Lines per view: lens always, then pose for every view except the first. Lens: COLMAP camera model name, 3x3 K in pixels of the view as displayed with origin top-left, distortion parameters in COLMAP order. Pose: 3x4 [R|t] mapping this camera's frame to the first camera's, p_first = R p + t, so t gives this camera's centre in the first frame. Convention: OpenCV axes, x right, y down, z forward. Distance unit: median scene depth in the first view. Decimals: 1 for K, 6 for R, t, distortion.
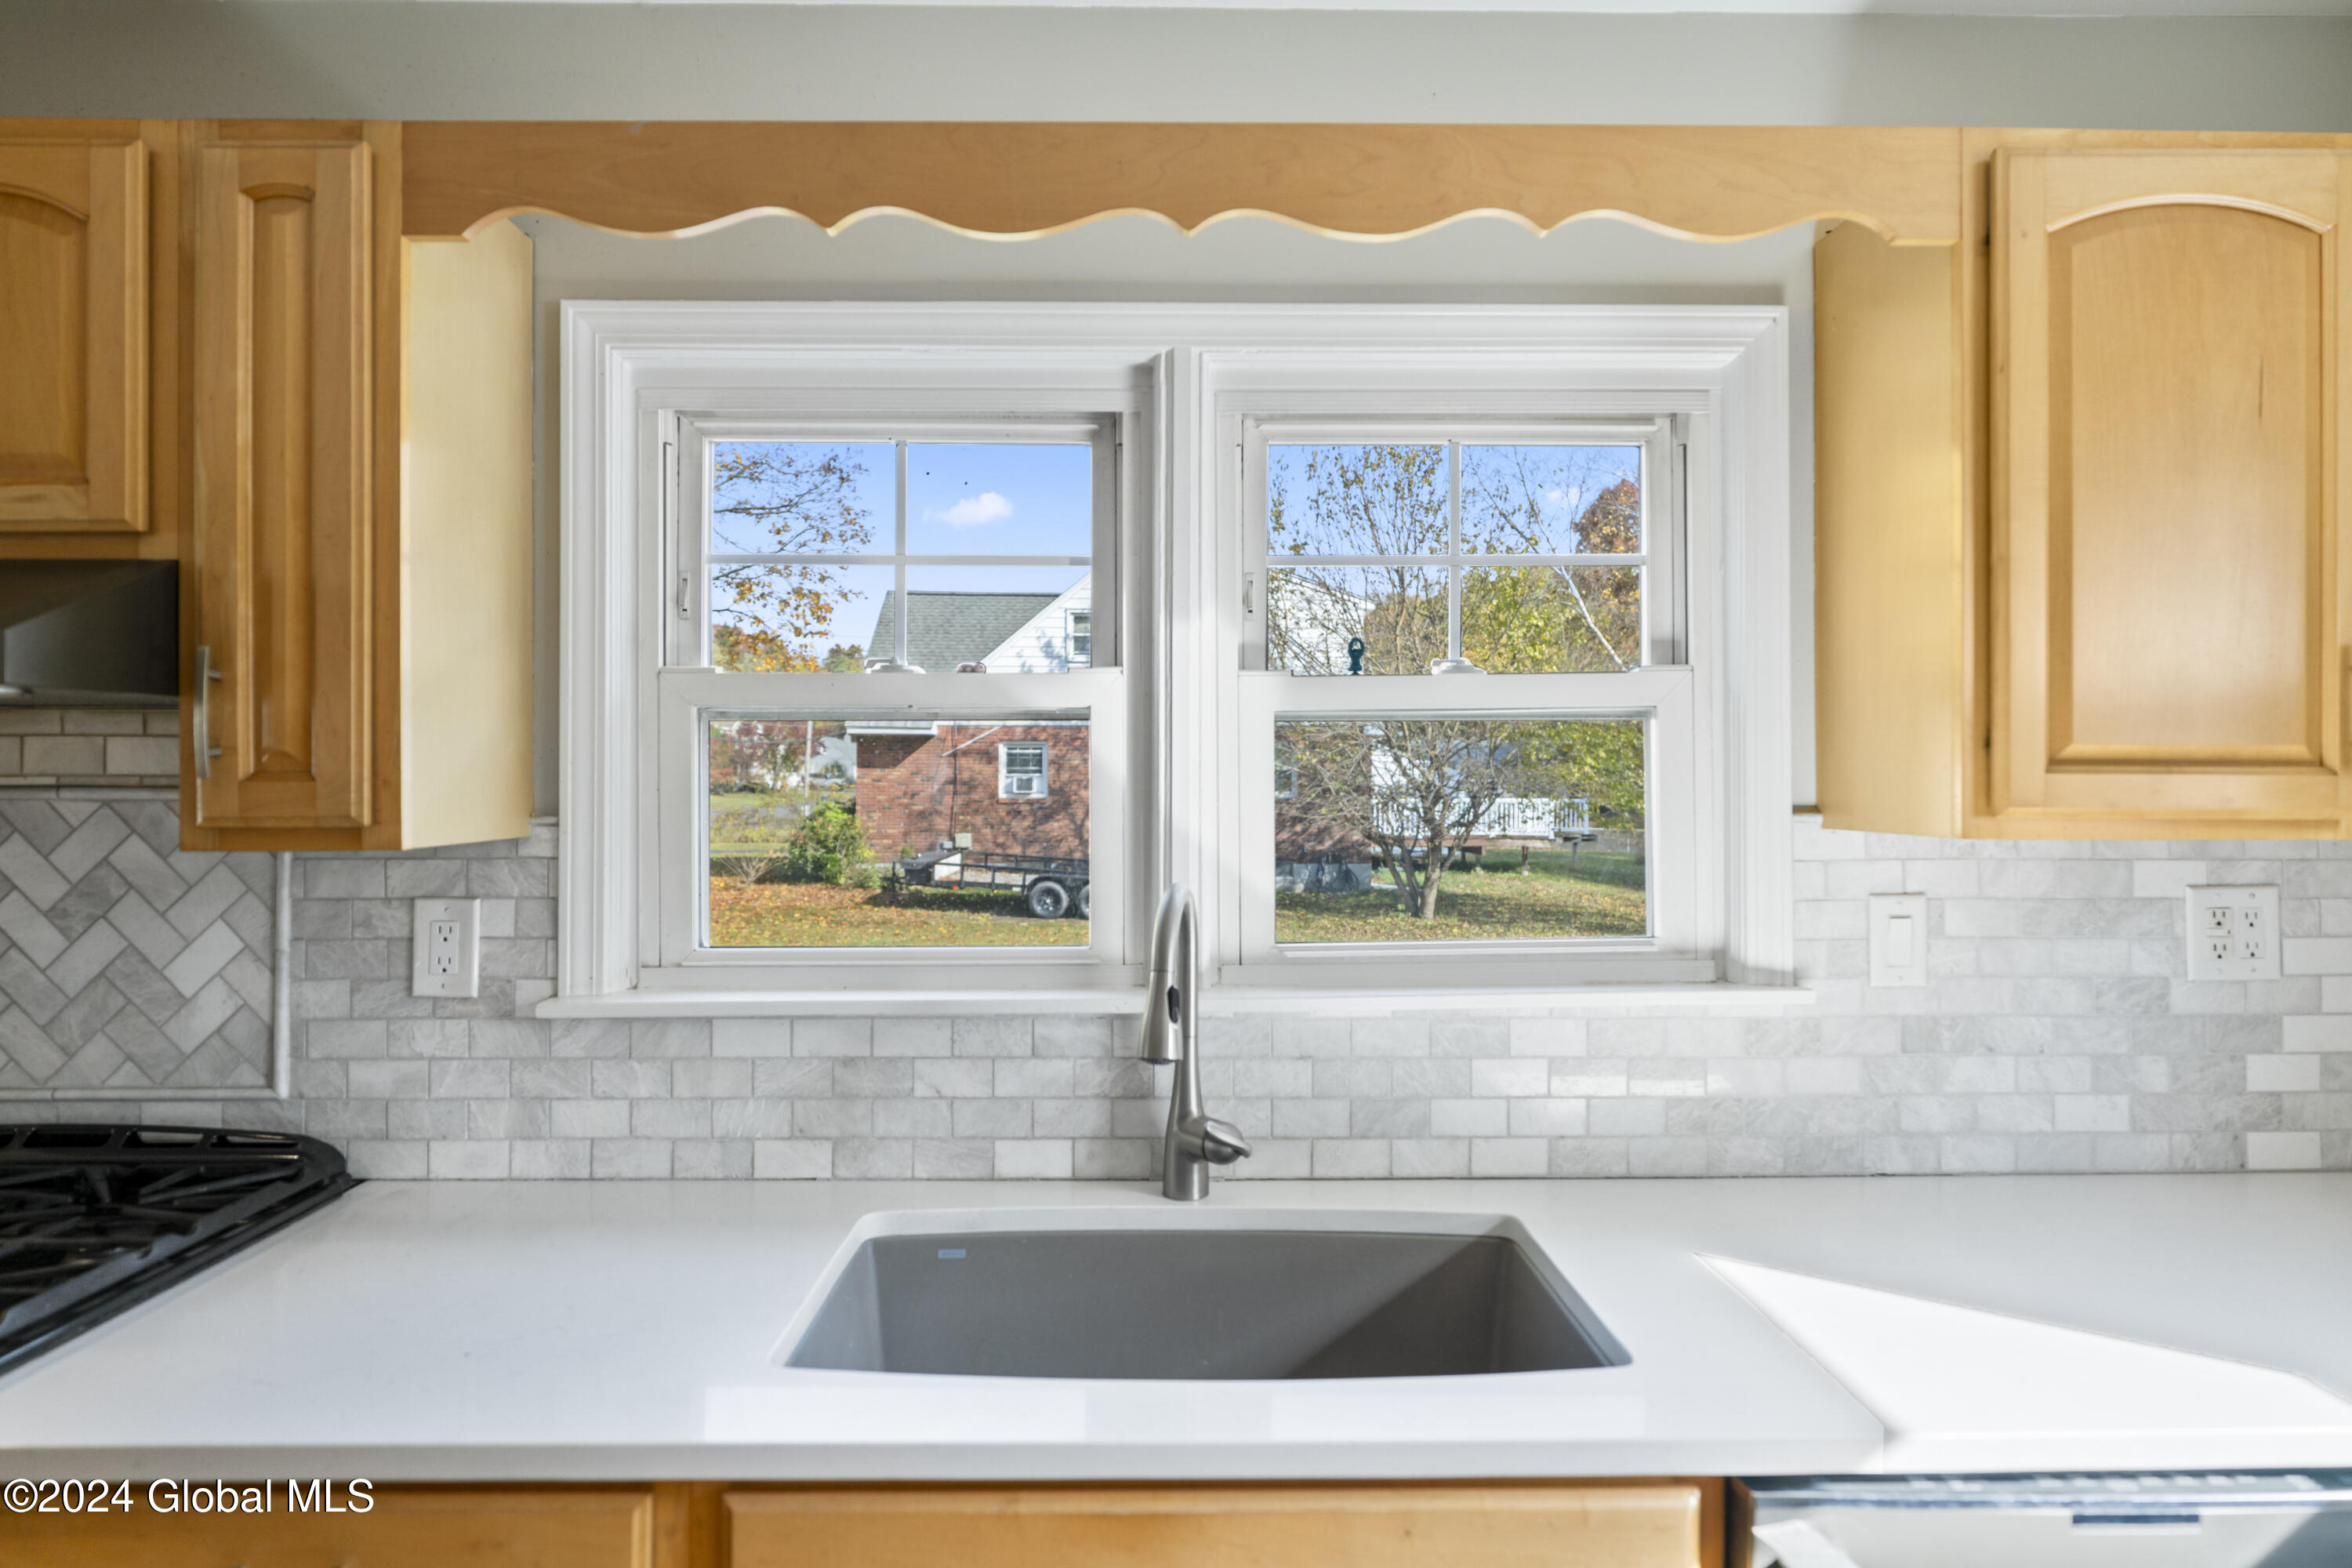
lens RADIAL K [[1304.4, 0, 1171.1], [0, 1304.4, 771.8], [0, 0, 1]] dist [-0.004617, 0.002788]
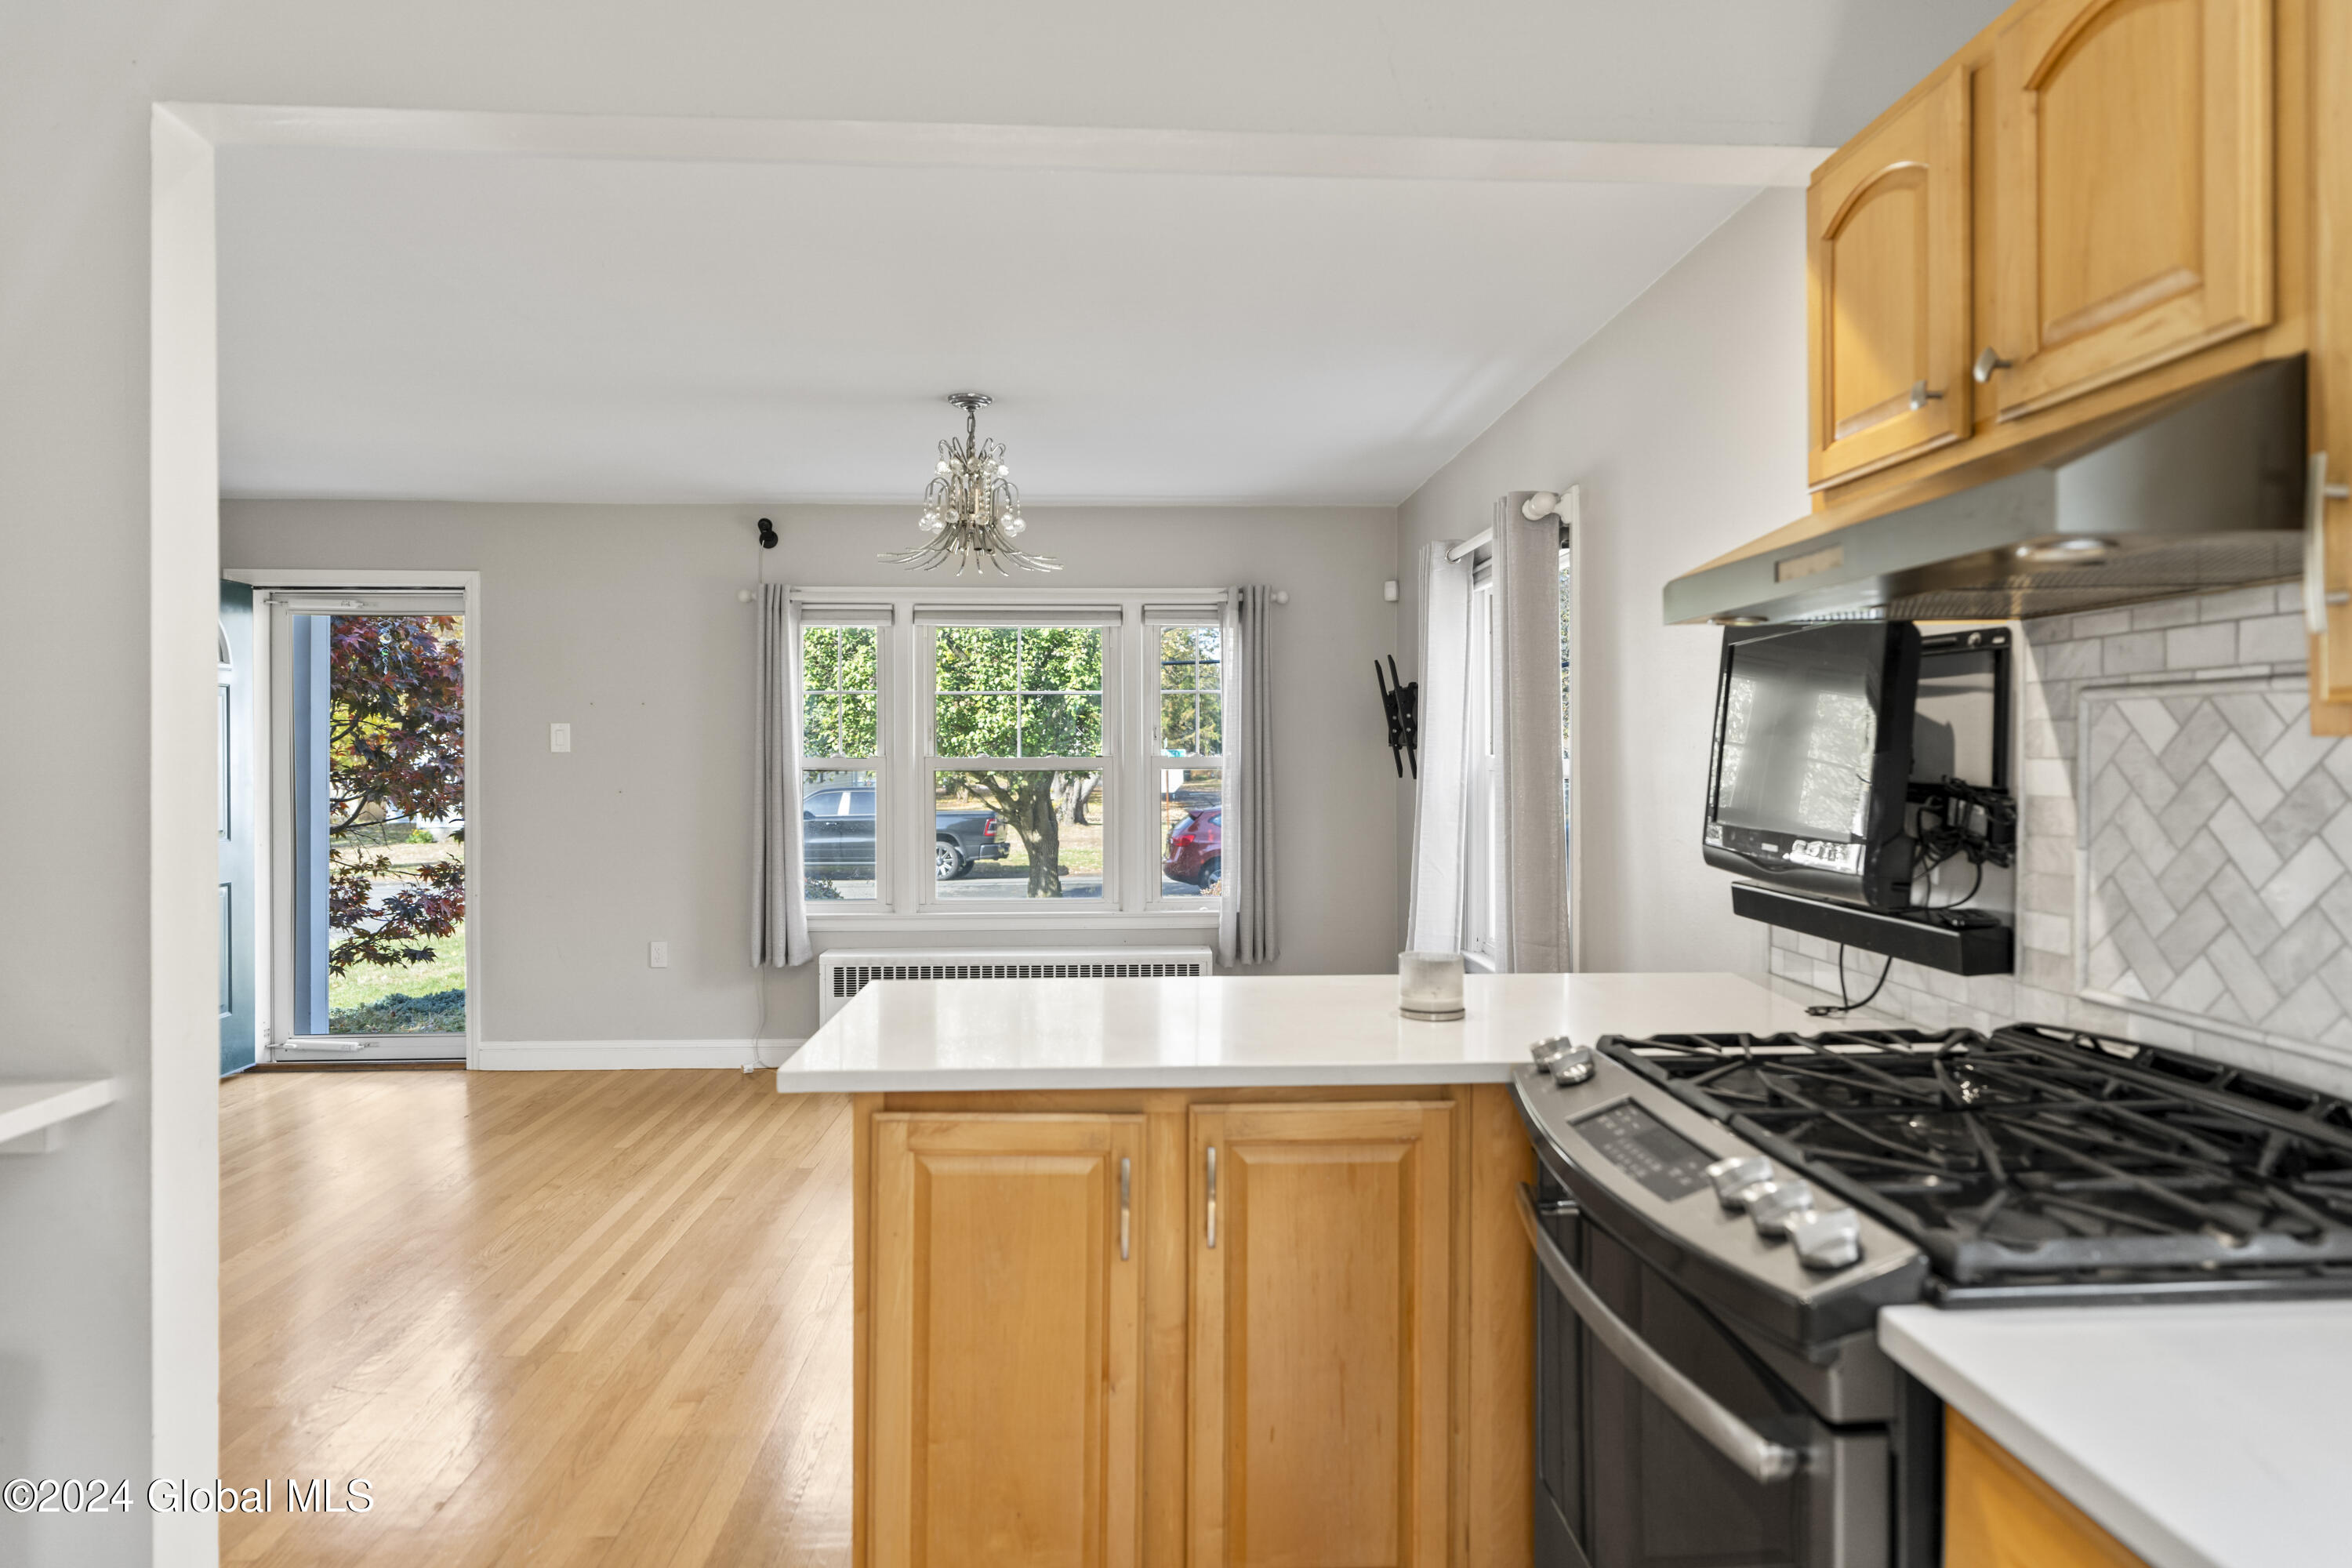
lens RADIAL K [[1365.7, 0, 1178.7], [0, 1365.7, 764.0], [0, 0, 1]] dist [-0.002051, 0.000969]
pose [[0.027333, 0.010757, -0.999569, 0.010477], [0.009365, 0.999895, 0.011016, 0.051157], [0.999583, -0.009663, 0.027229, 0.264138]]
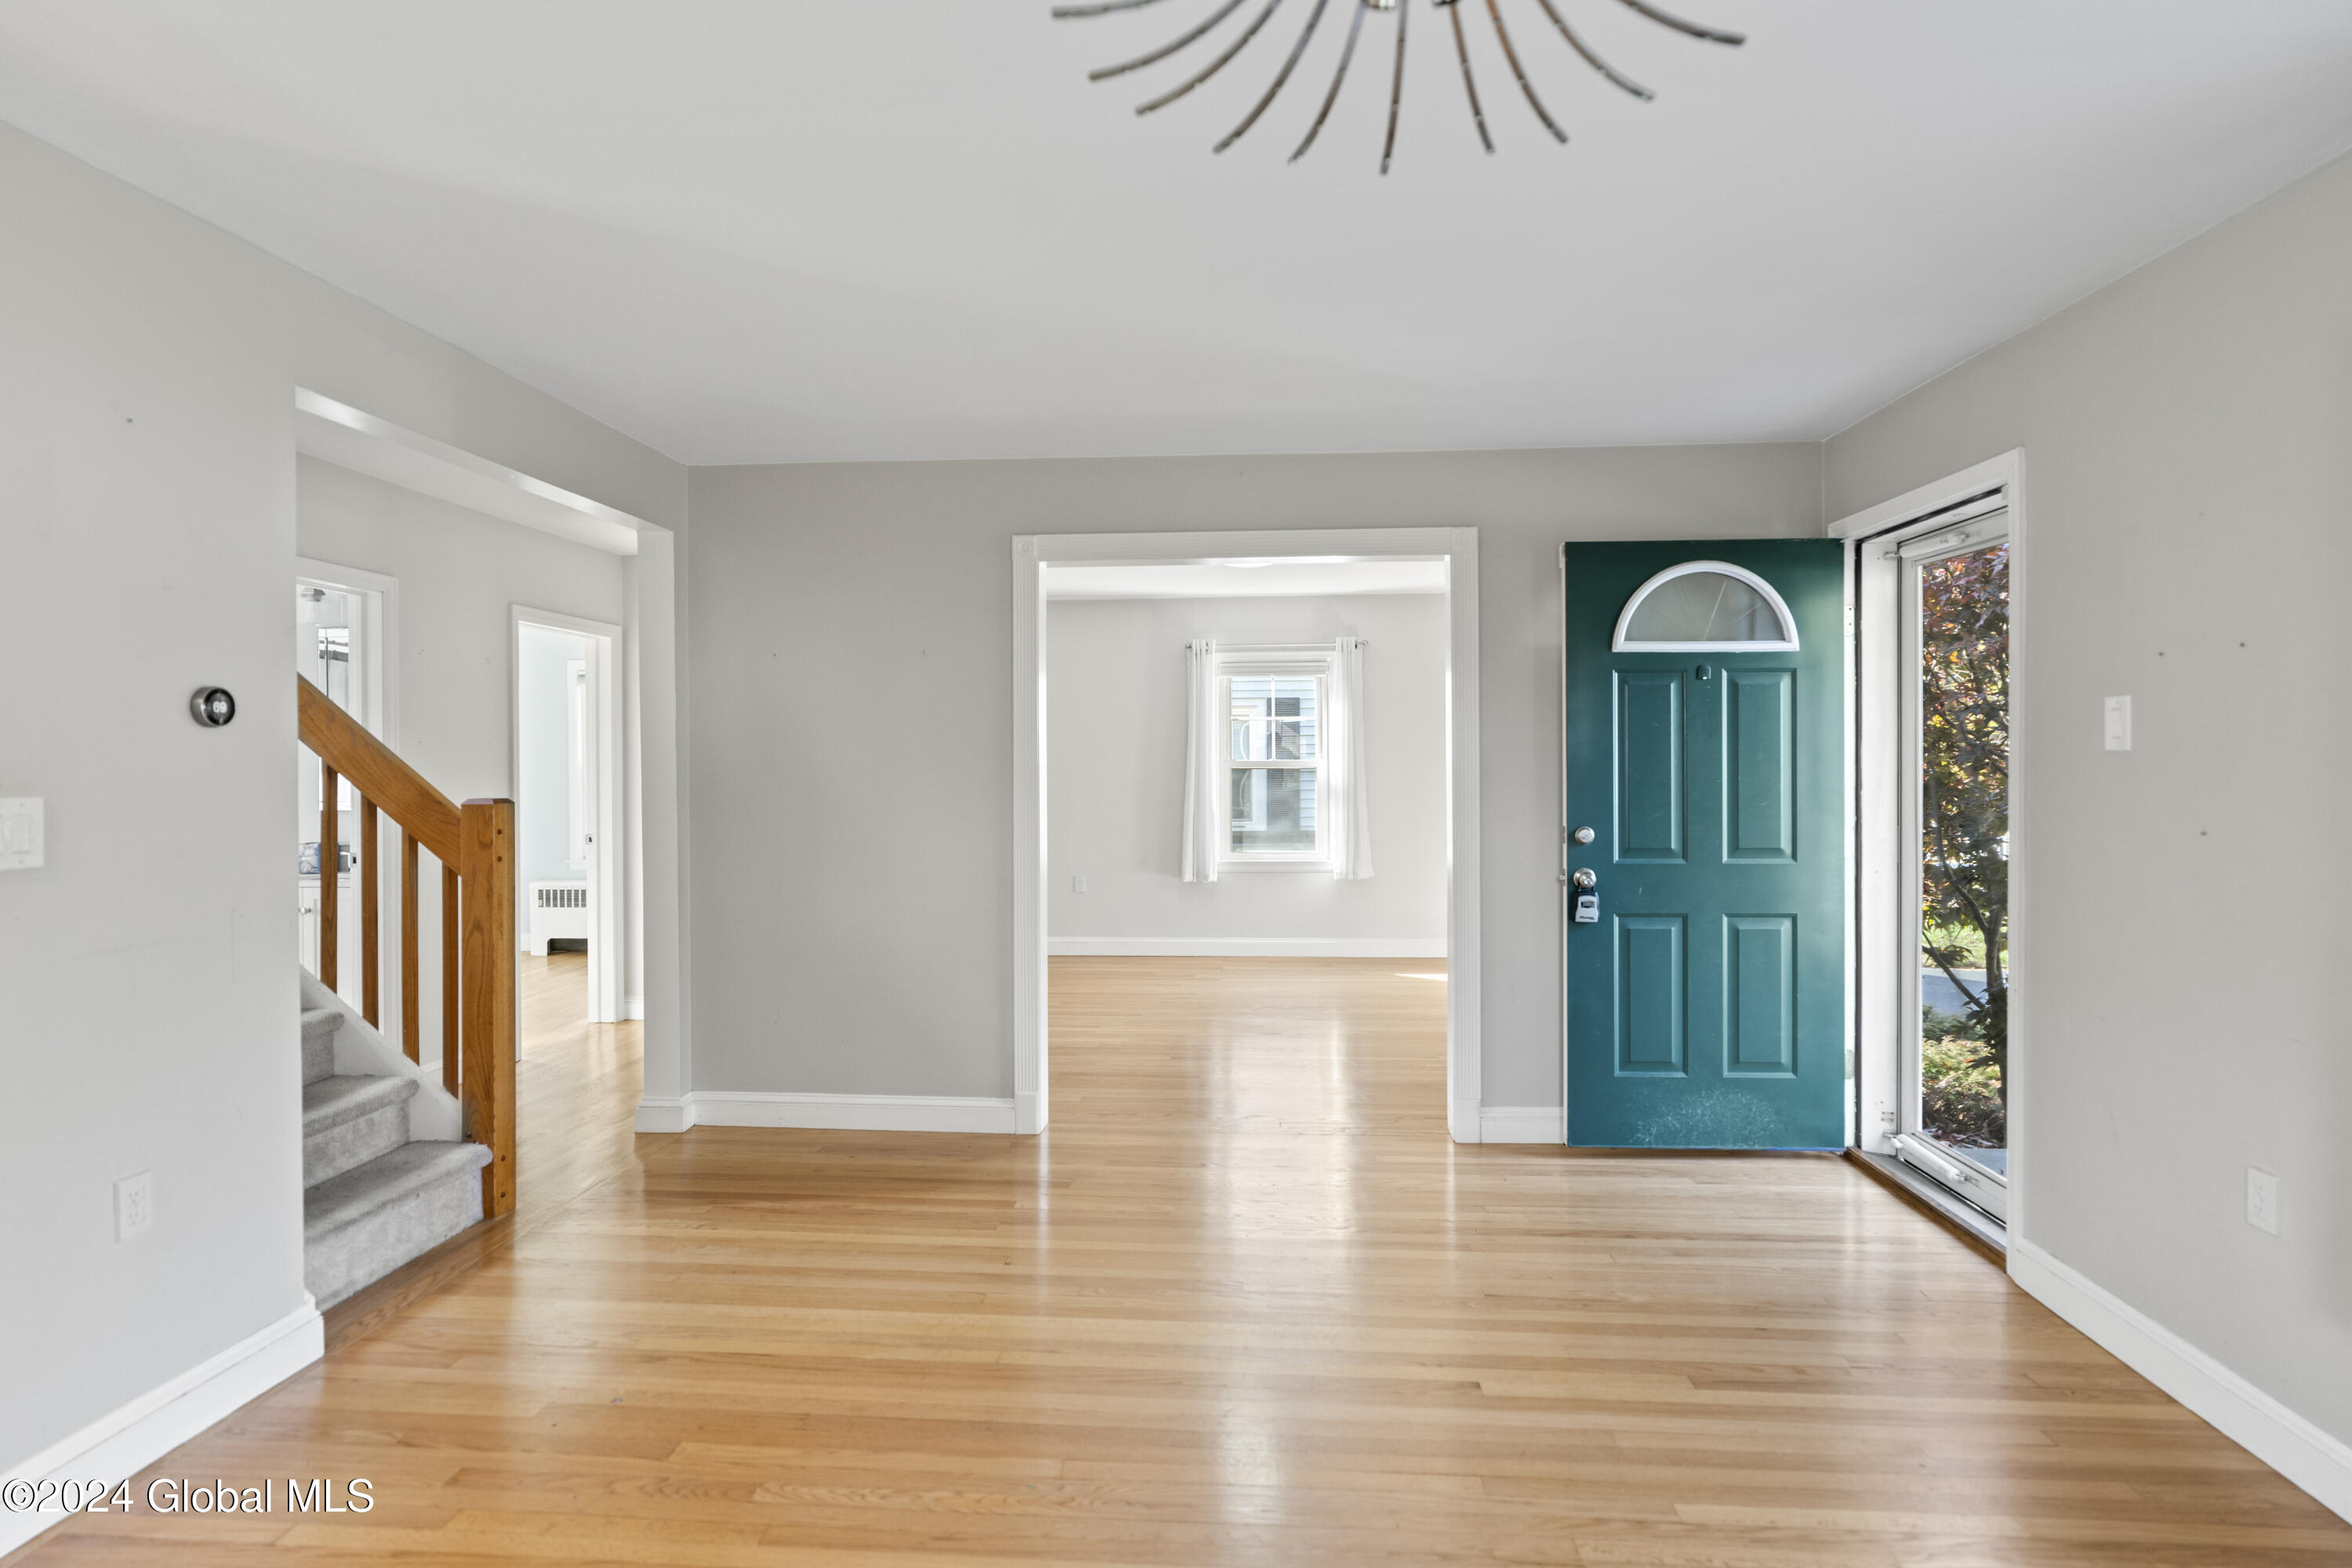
lens RADIAL K [[1197.7, 0, 1181.8], [0, 1197.7, 771.7], [0, 0, 1]] dist [-0.008813, 0.000653]
pose [[-0.995735, 0.007127, 0.091979, -2.439633], [0.006942, 0.999973, -0.002323, 0.067572], [-0.091993, -0.001675, -0.995758, 0.504230]]
